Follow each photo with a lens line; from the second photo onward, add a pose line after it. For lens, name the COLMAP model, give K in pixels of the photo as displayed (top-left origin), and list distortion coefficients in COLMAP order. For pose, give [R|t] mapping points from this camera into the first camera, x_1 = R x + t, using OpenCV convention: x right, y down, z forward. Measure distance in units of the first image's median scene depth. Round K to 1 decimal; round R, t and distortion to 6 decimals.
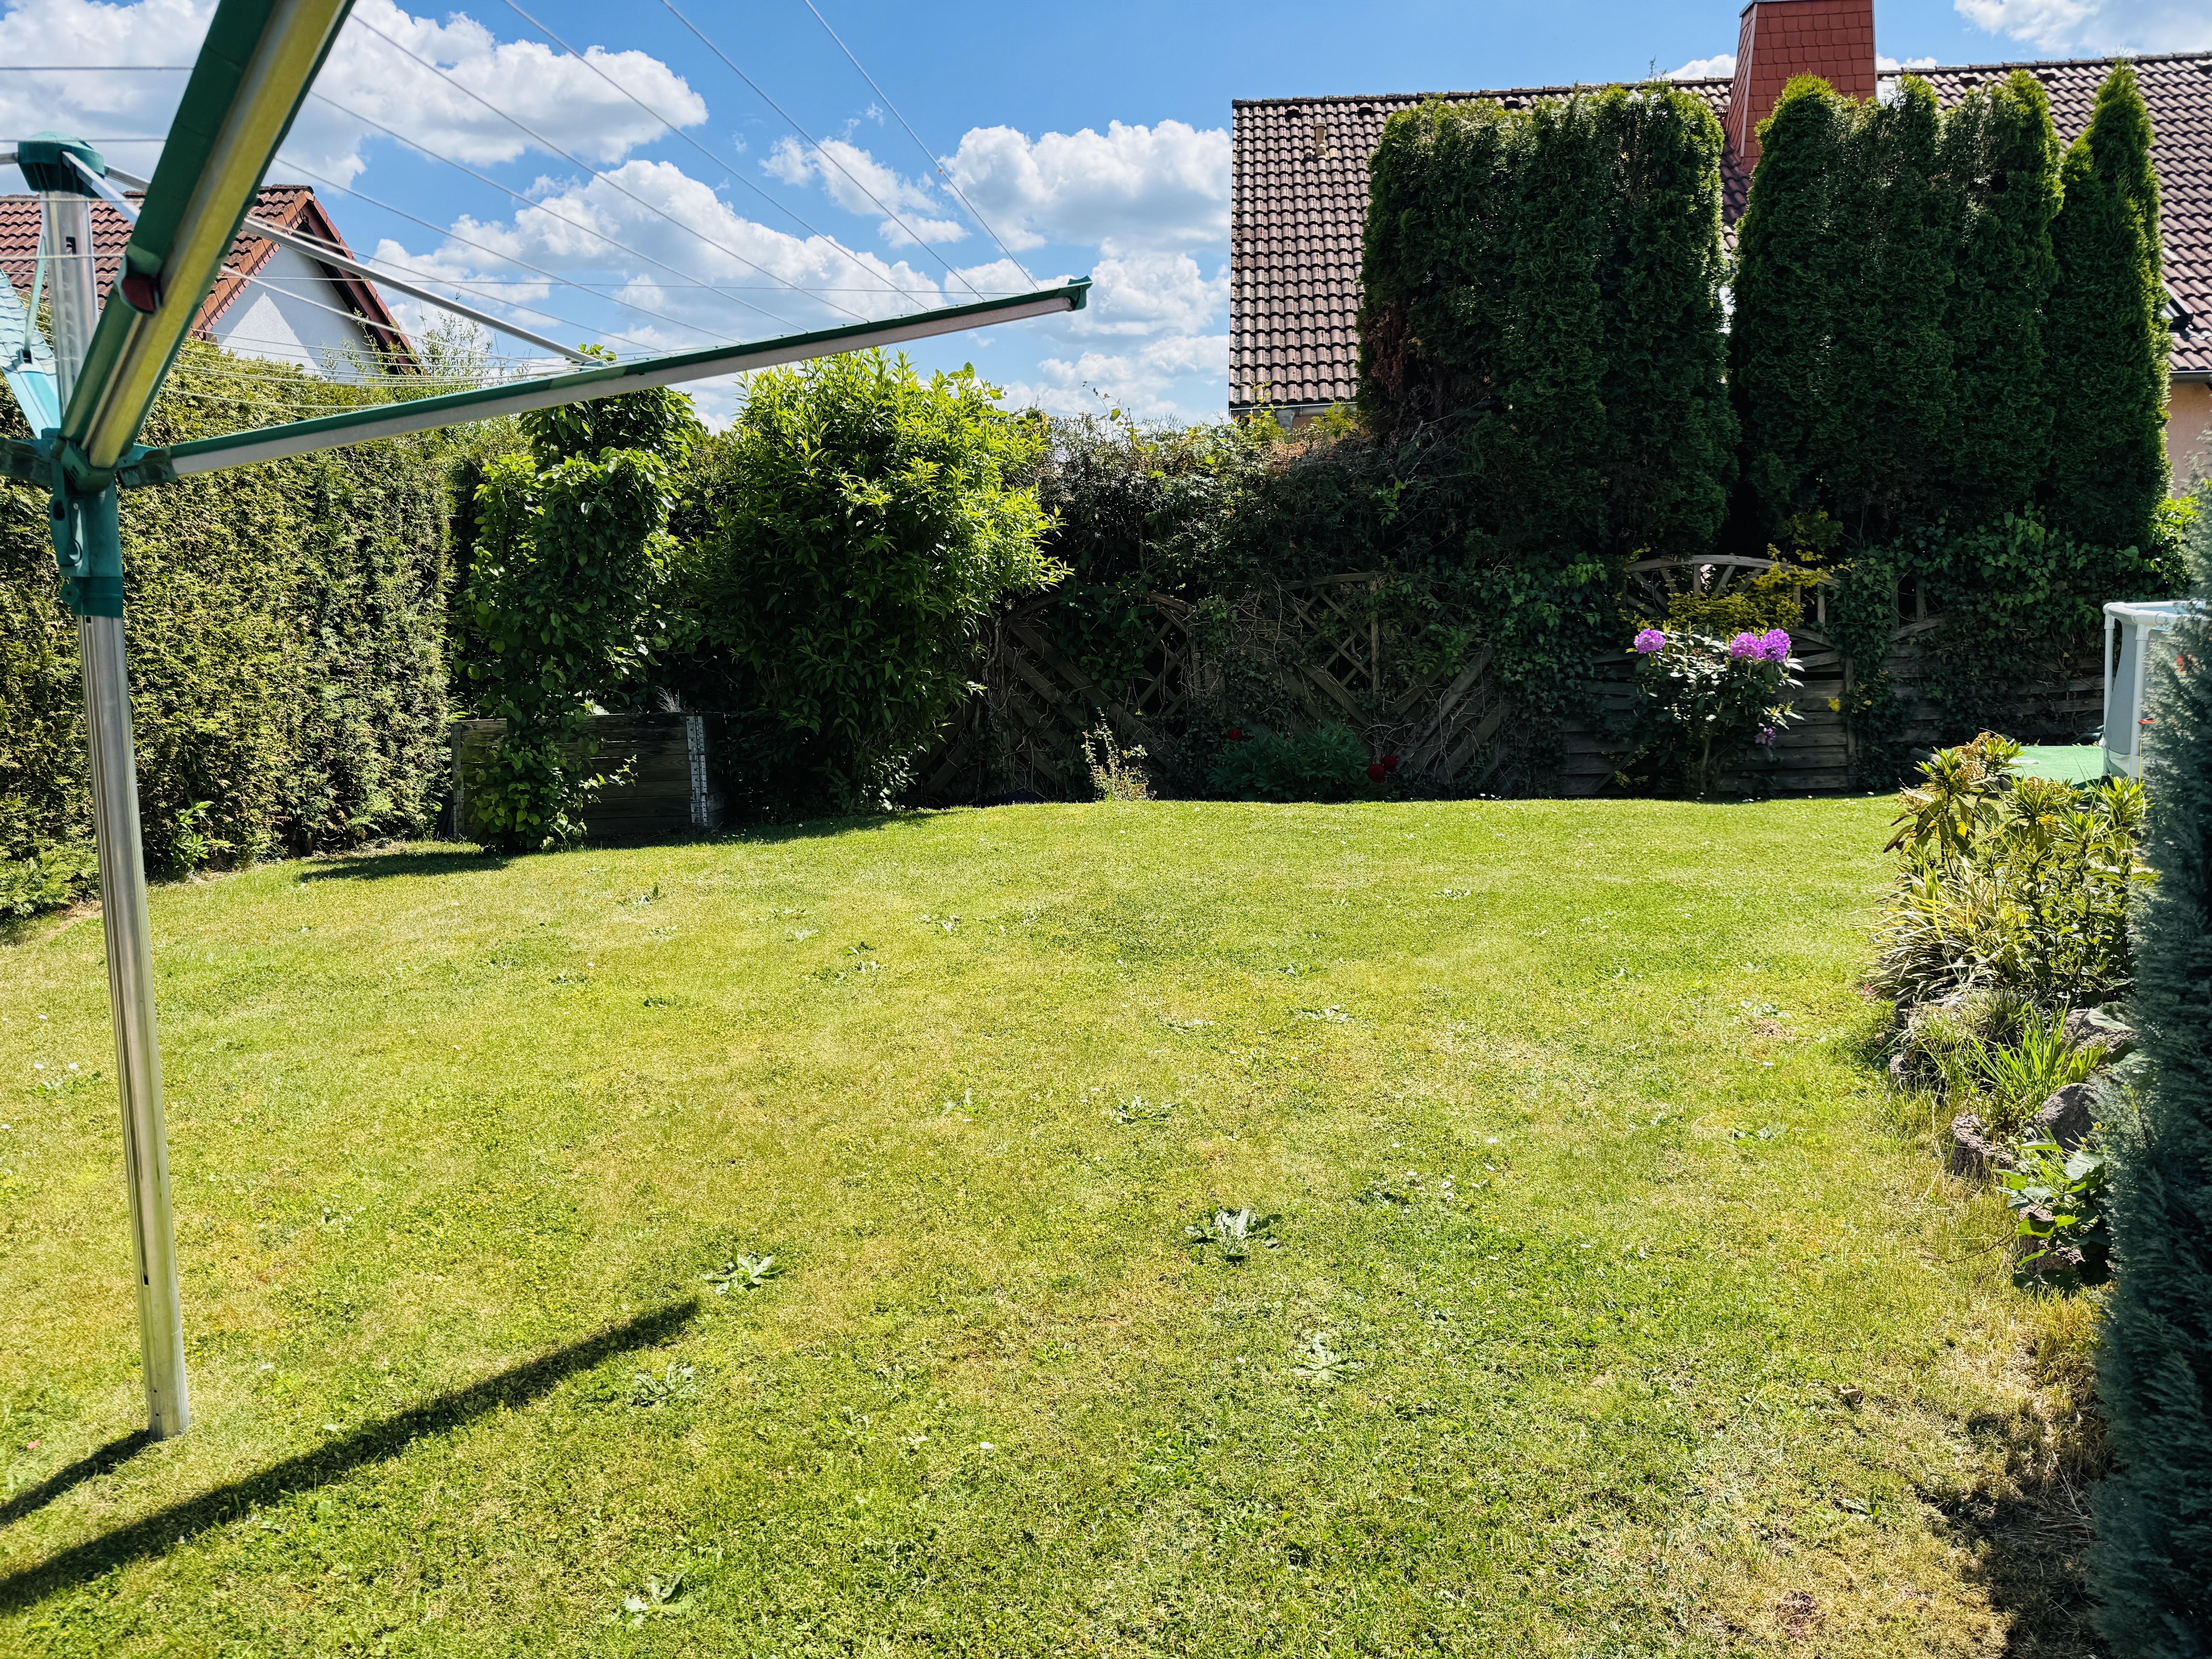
lens RADIAL K [[1520.5, 0, 1102.6], [0, 1520.5, 816.2], [0, 0, 1]] dist [0.103637, -0.123506]
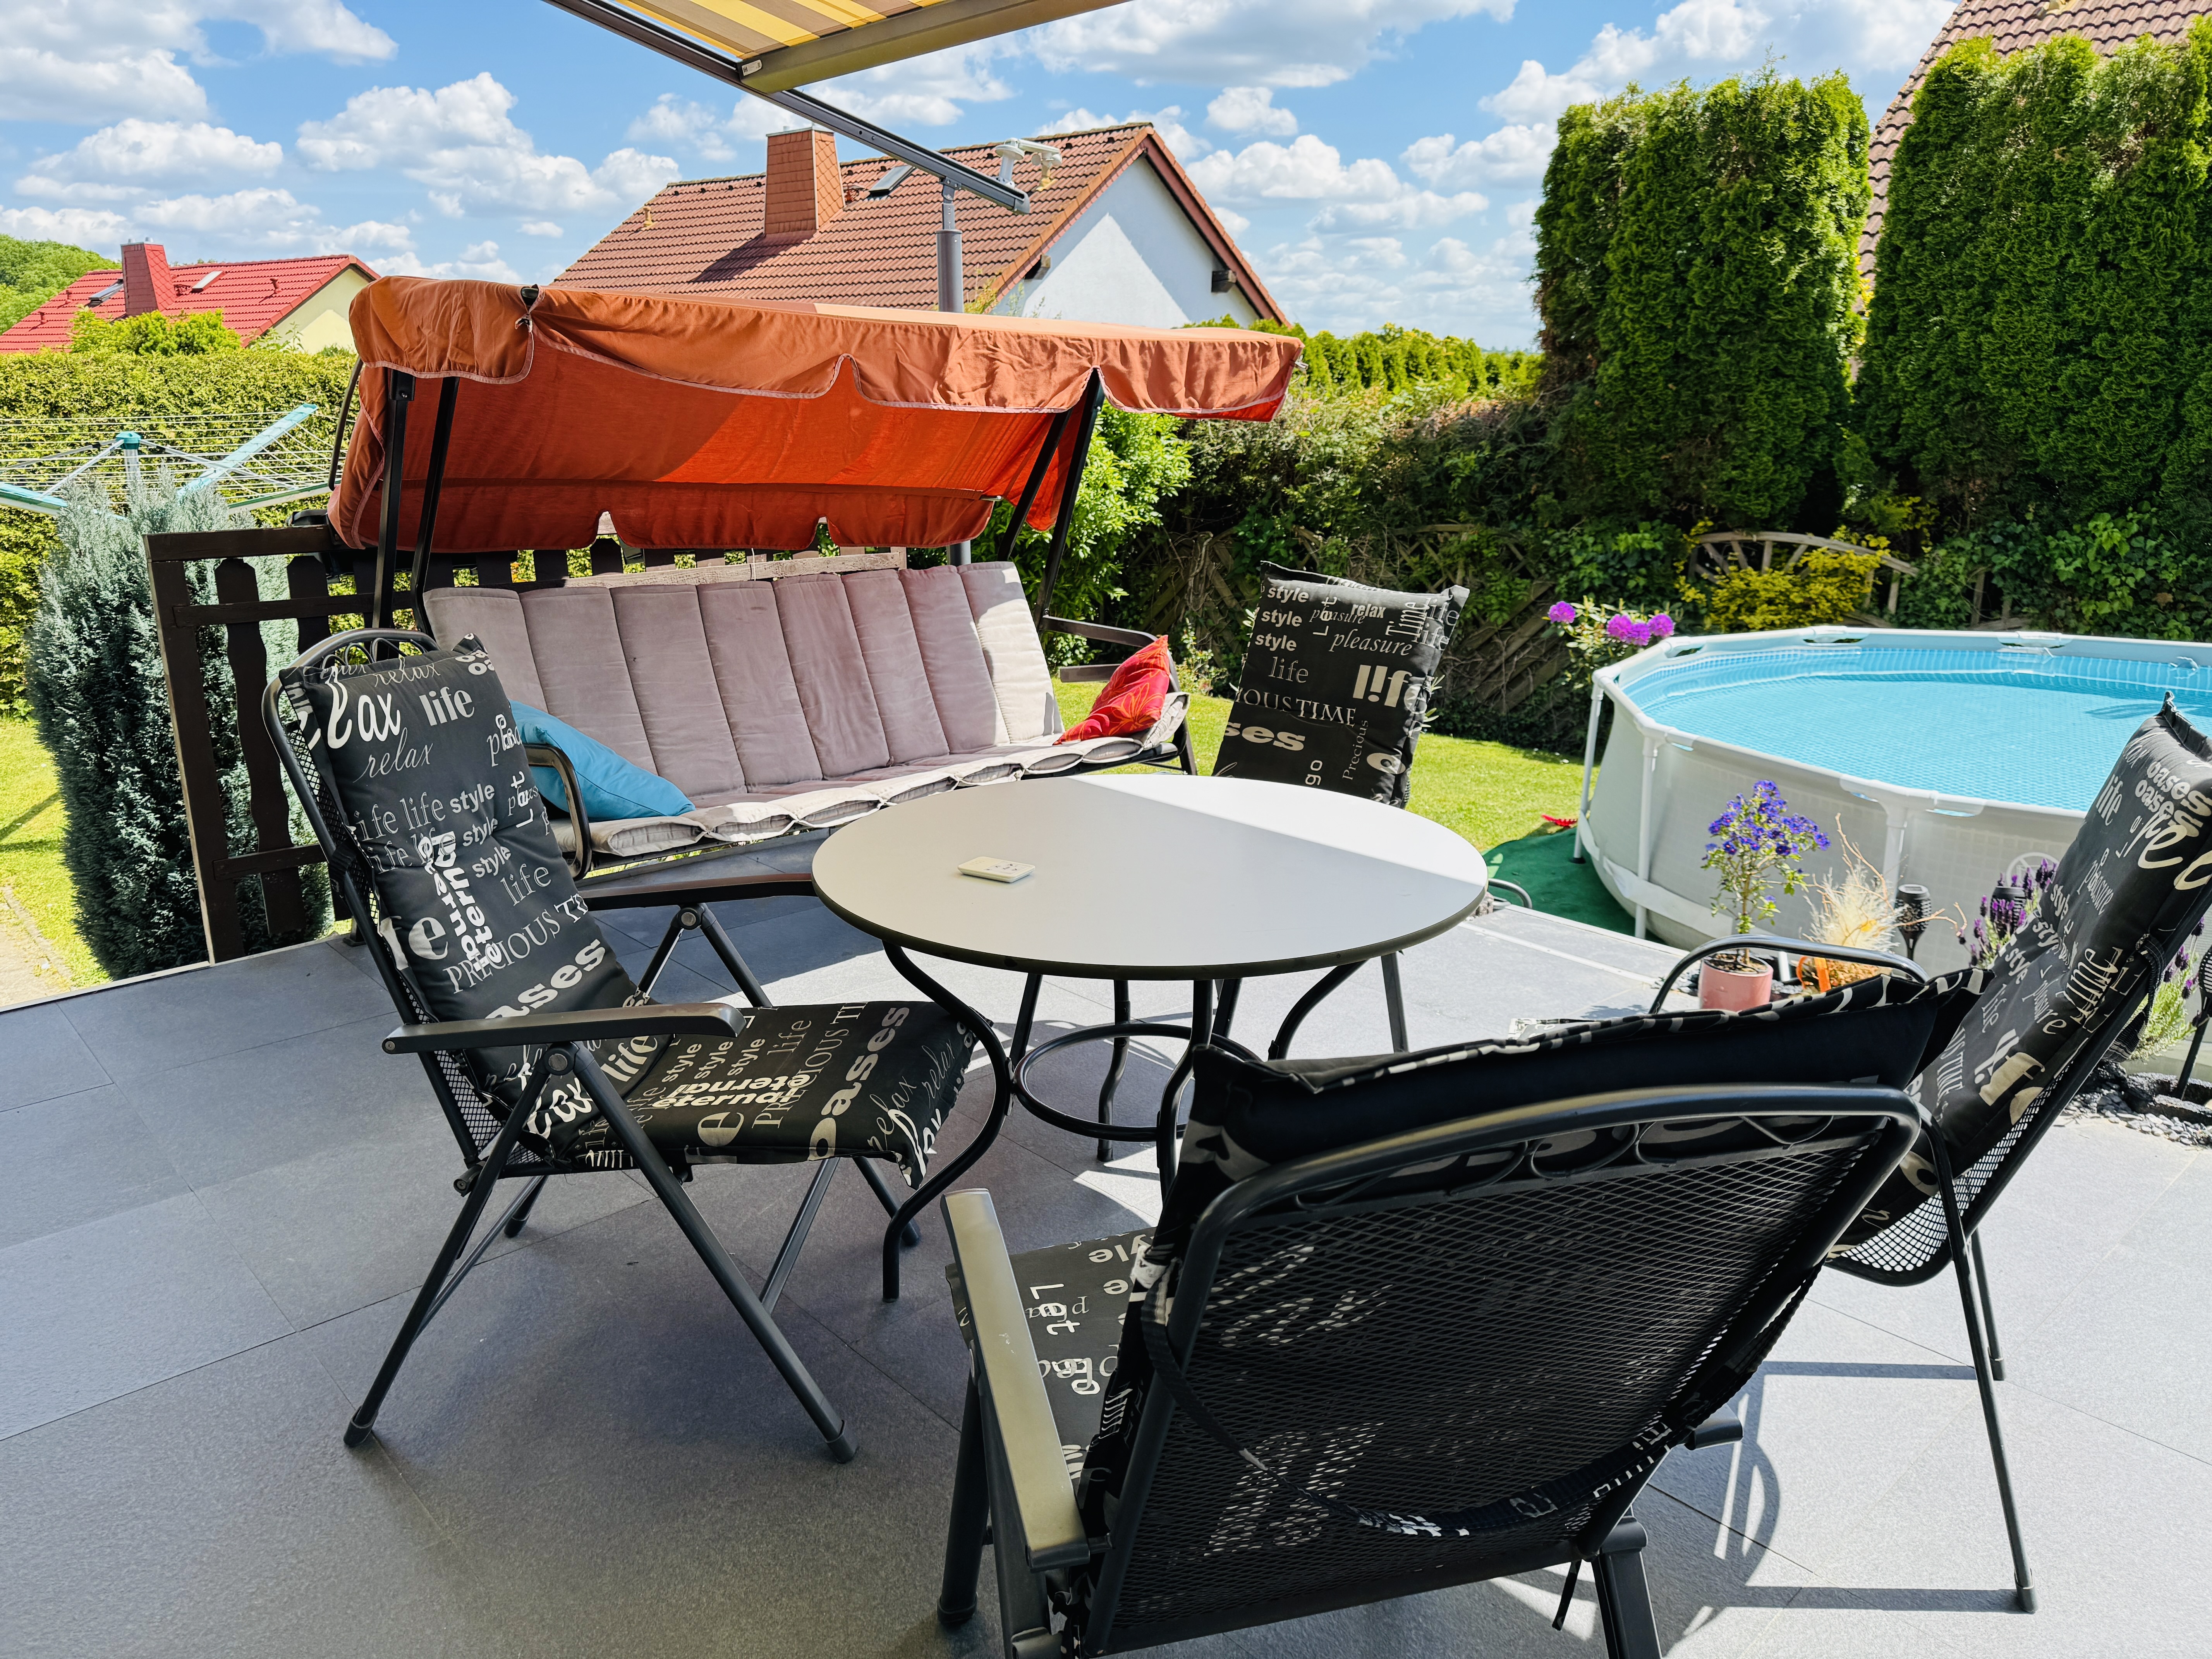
lens RADIAL K [[1520.5, 0, 1102.6], [0, 1520.5, 816.2], [0, 0, 1]] dist [0.103637, -0.123506]
pose [[0.796164, 0.185462, -0.575957, 0.672197], [-0.124310, 0.981698, 0.144277, -0.076745], [0.592174, -0.043271, 0.804647, -0.111097]]
